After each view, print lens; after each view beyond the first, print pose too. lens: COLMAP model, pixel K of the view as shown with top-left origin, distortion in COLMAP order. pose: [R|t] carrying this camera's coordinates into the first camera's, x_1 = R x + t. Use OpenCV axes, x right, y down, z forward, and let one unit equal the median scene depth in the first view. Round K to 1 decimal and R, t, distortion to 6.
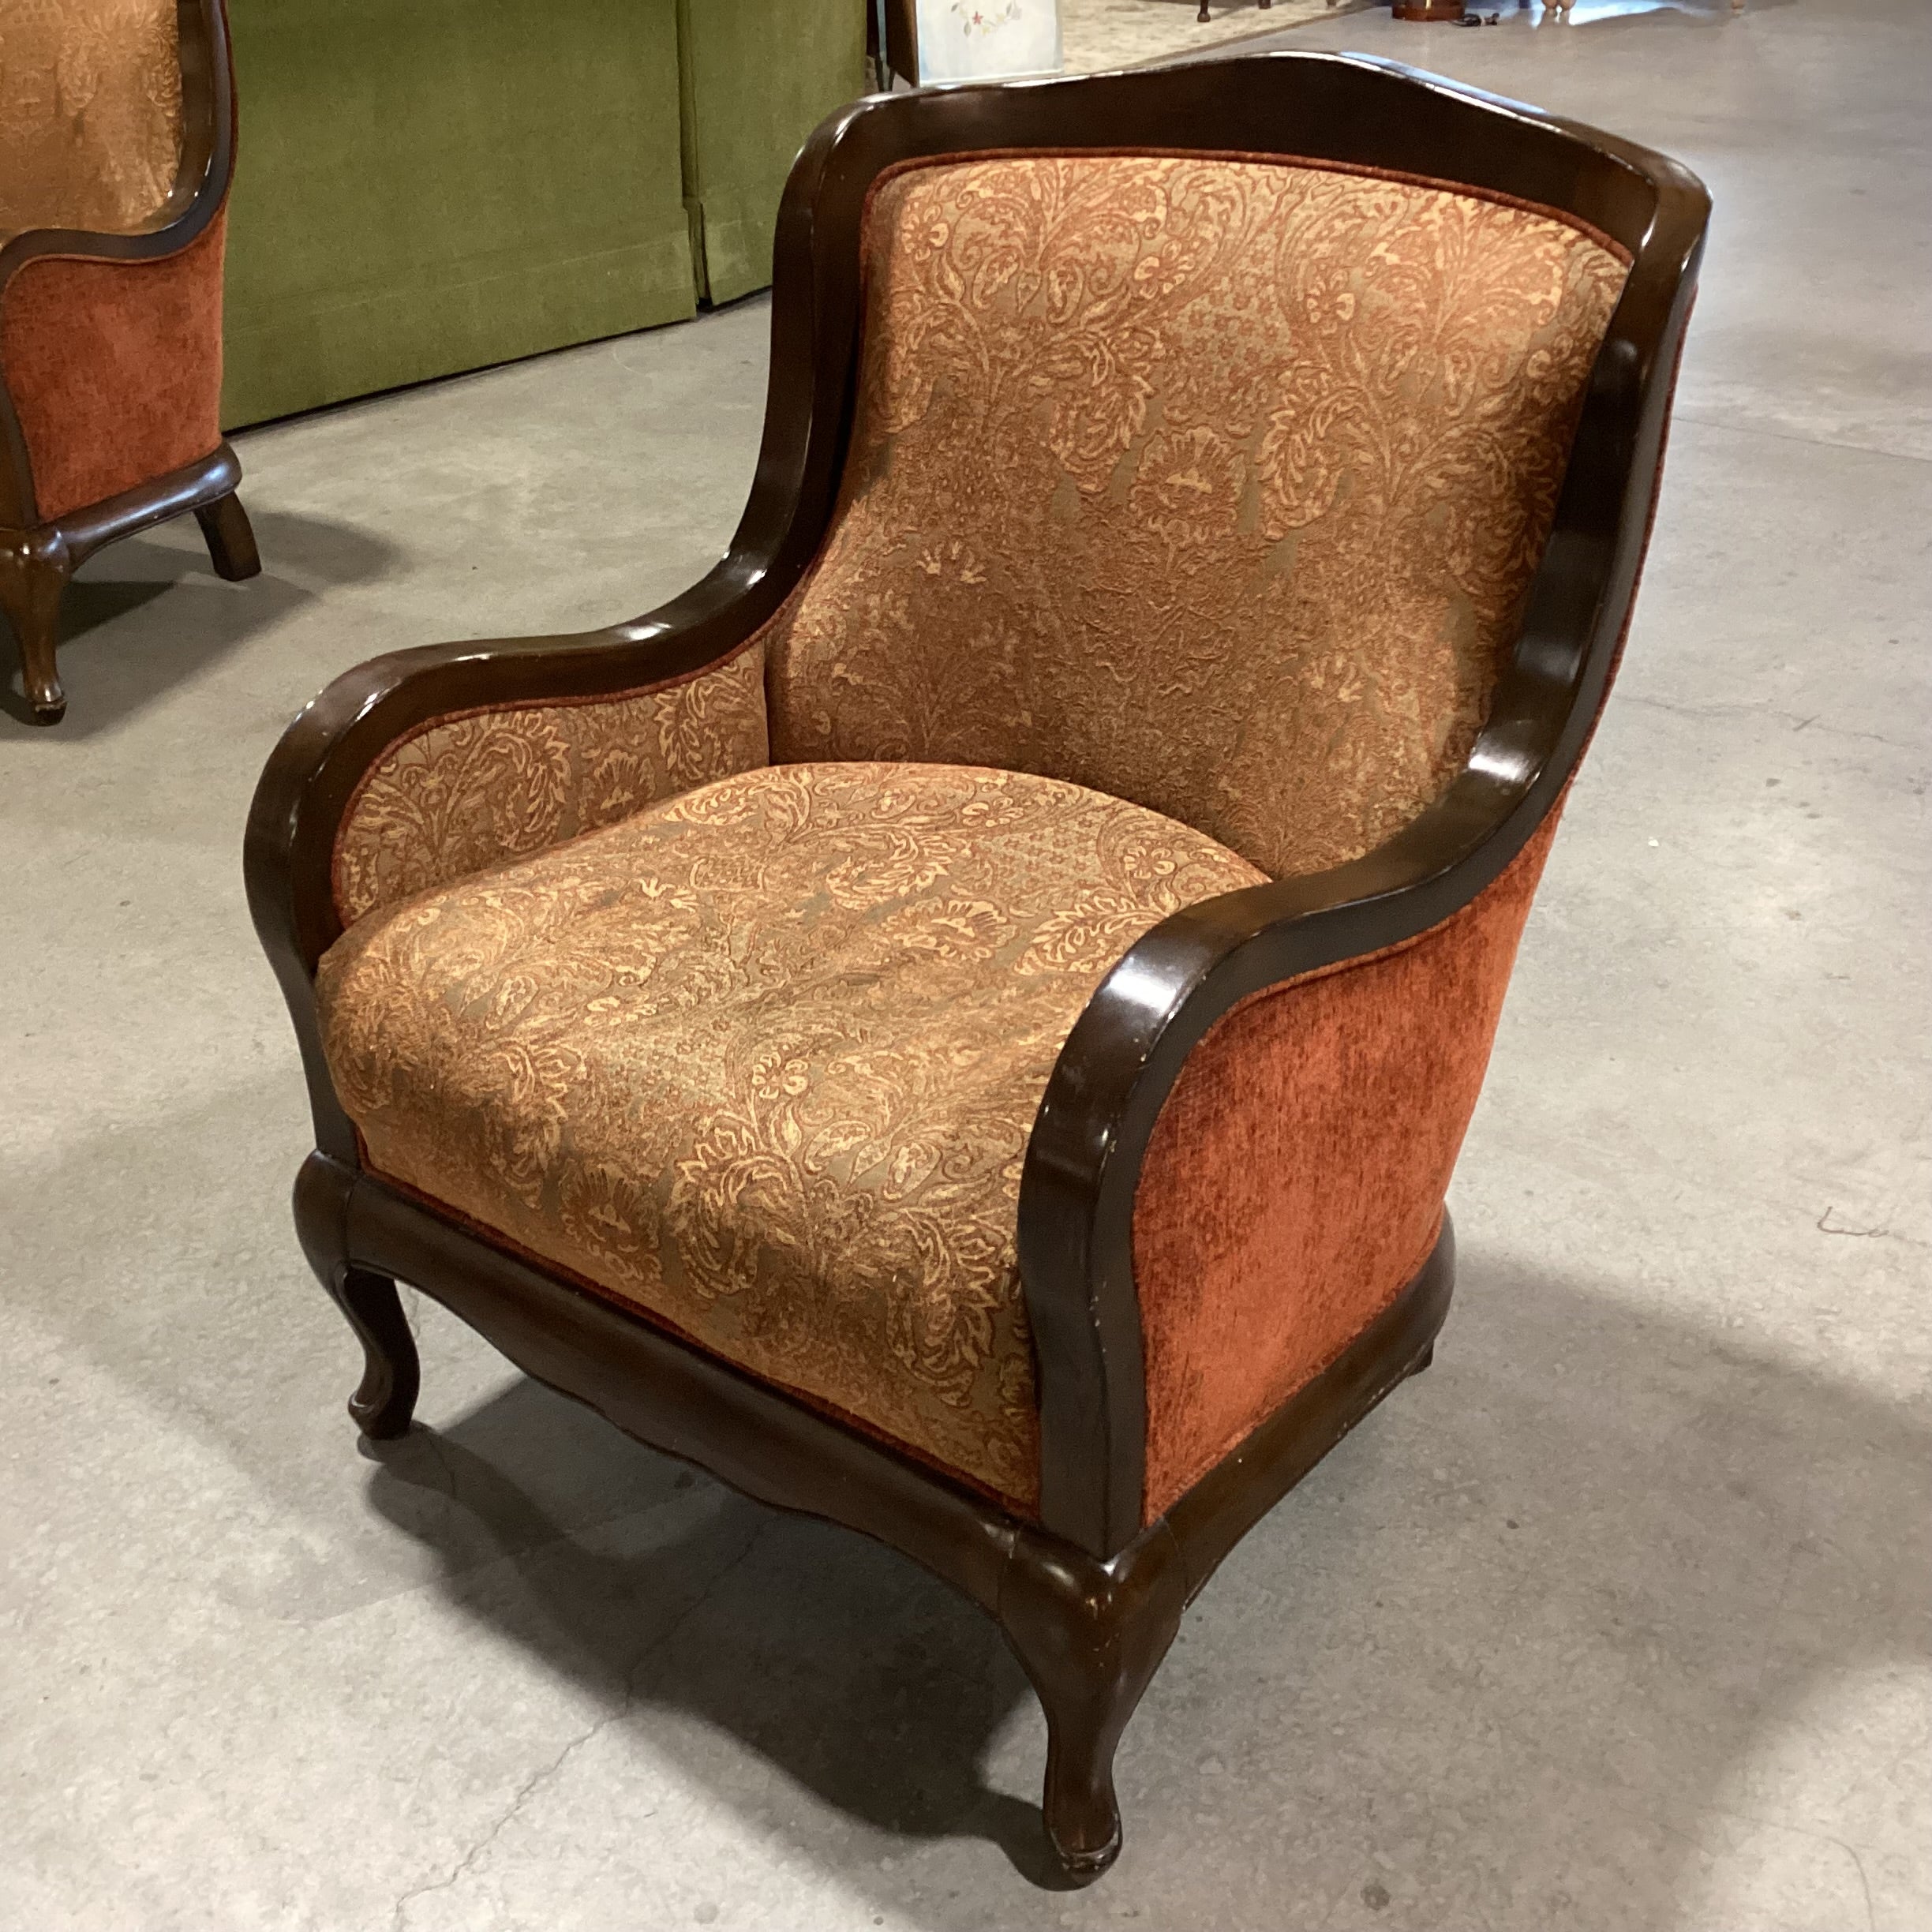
lens RADIAL K [[2319.3, 0, 982.3], [0, 2319.3, 964.0], [0, 0, 1]] dist [0.022323, 0.000000]
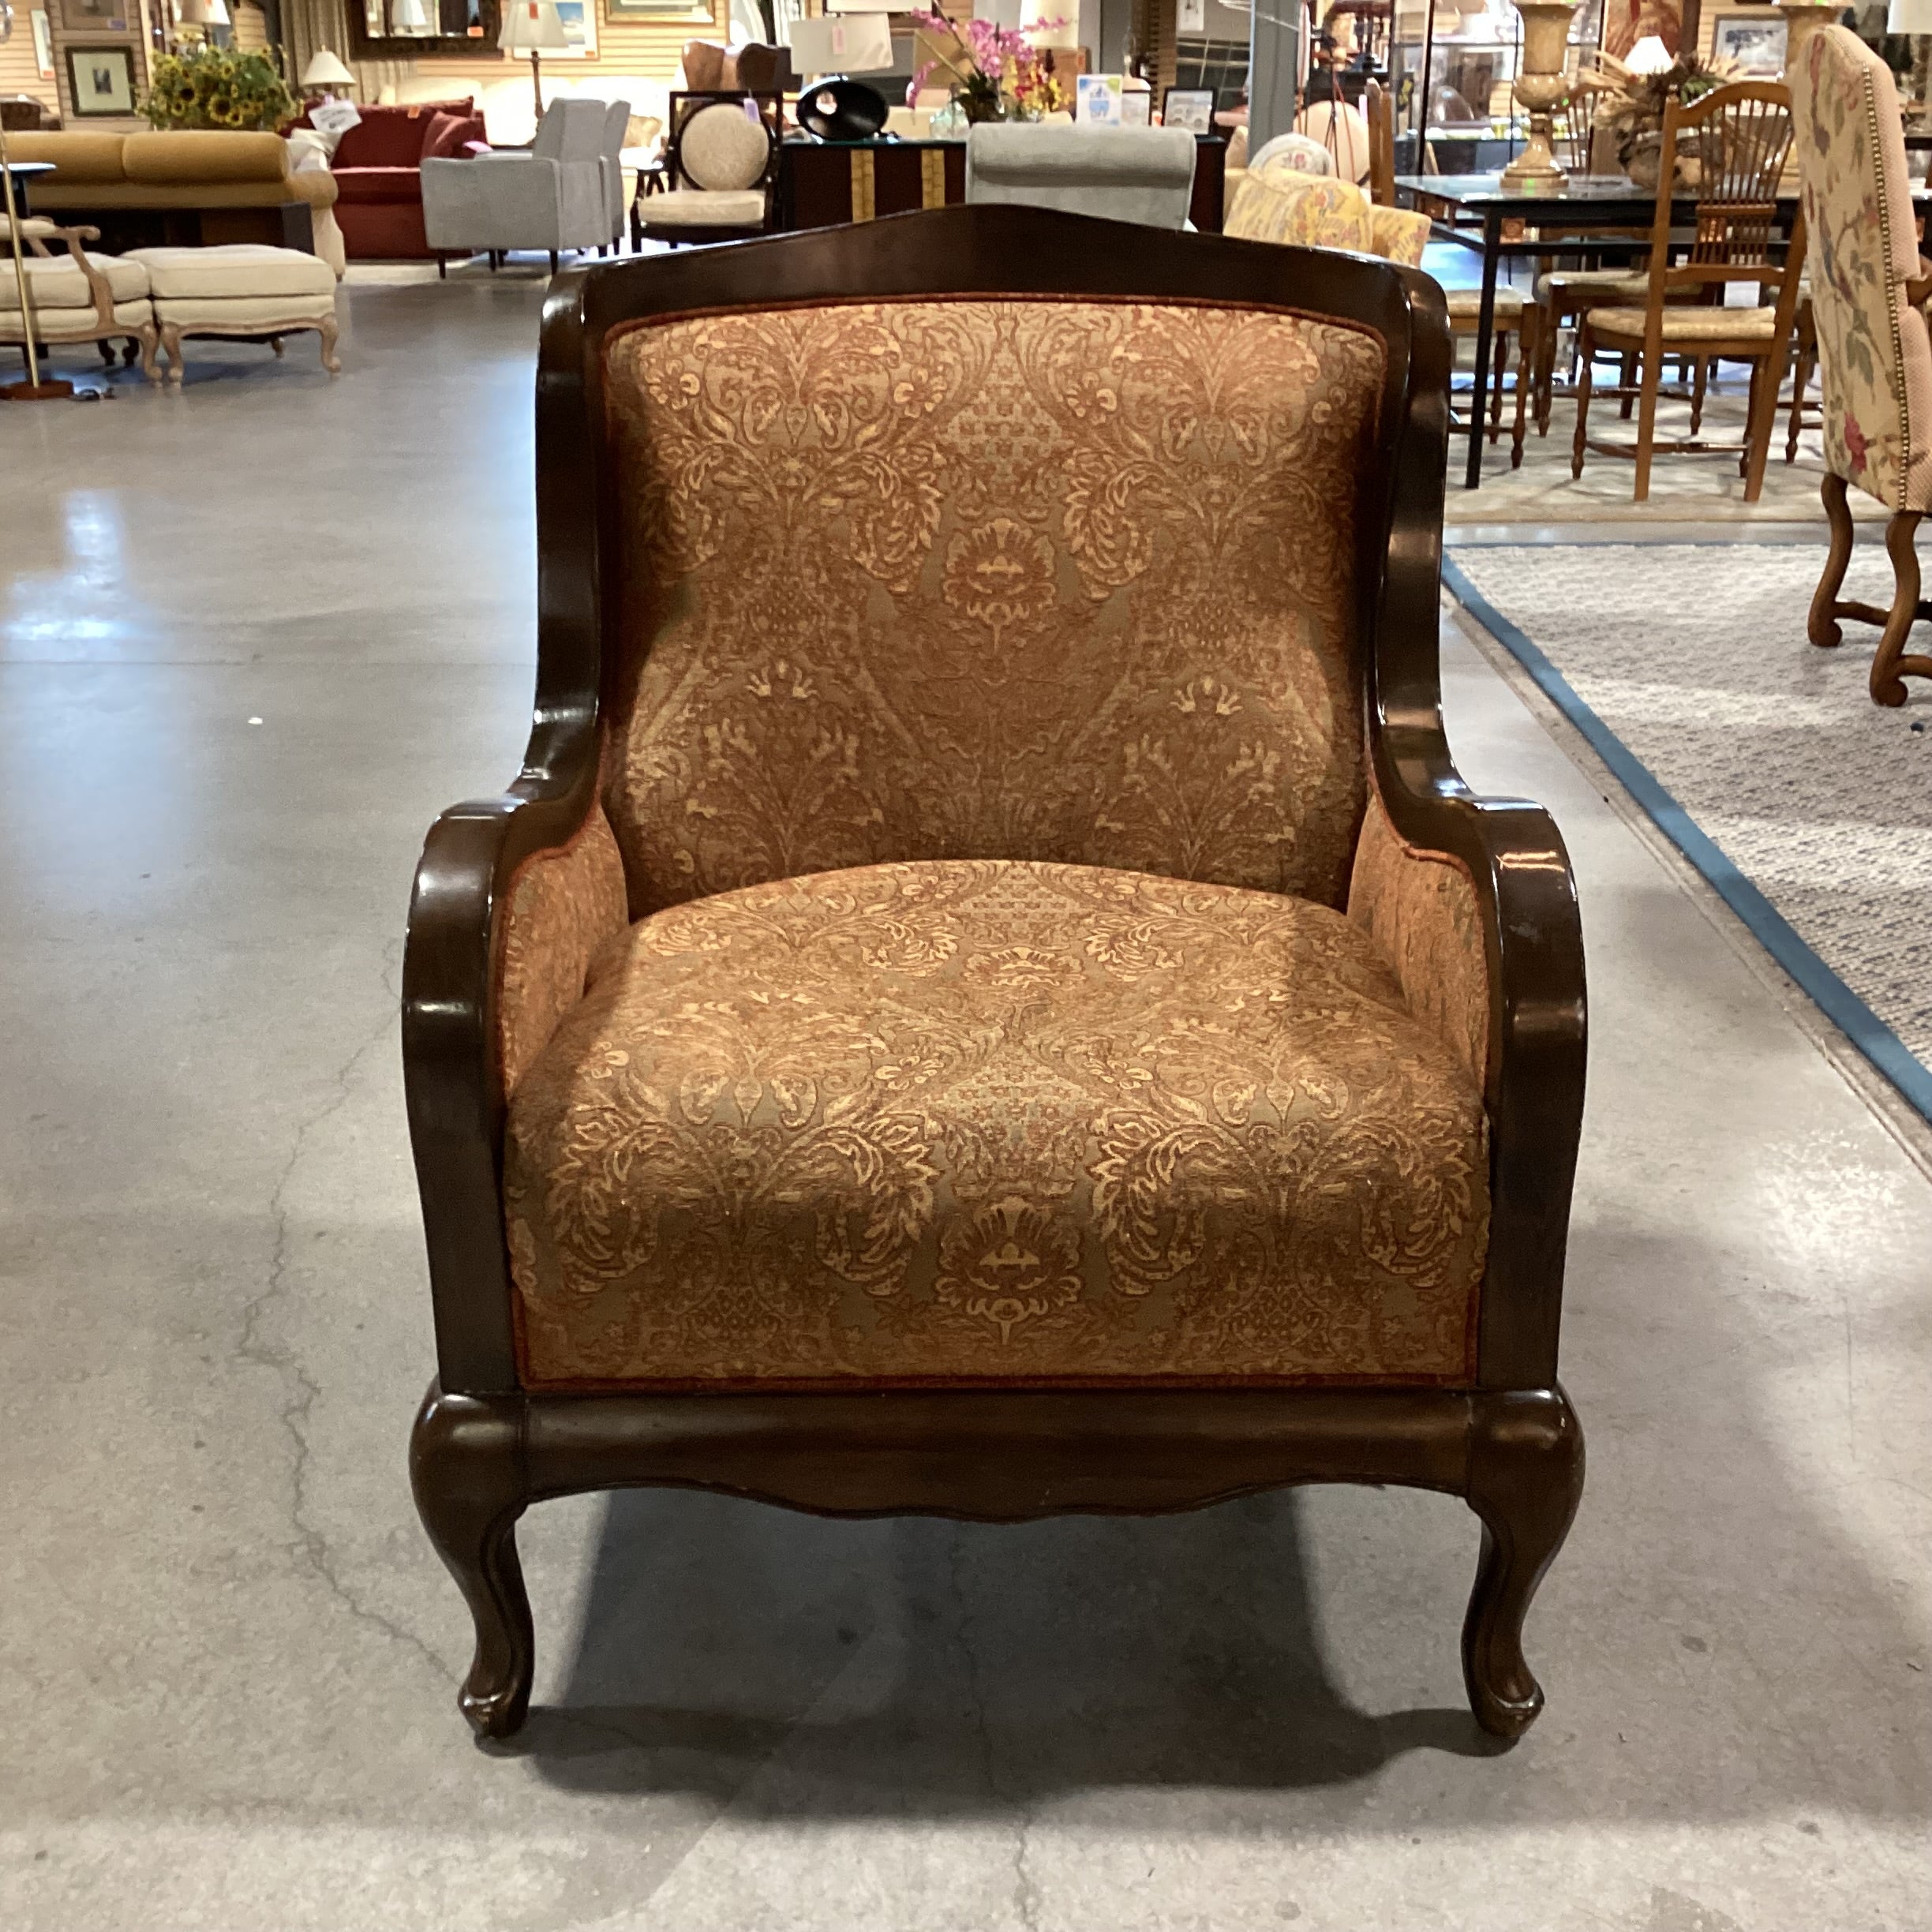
lens RADIAL K [[2319.3, 0, 960.3], [0, 2319.3, 955.8], [0, 0, 1]] dist [0.022323, 0.000000]
pose [[0.787086, -0.196767, 0.584618, -0.630061], [0.291658, 0.953837, -0.071631, 0.044552], [-0.543536, 0.226888, 0.808140, 0.161391]]
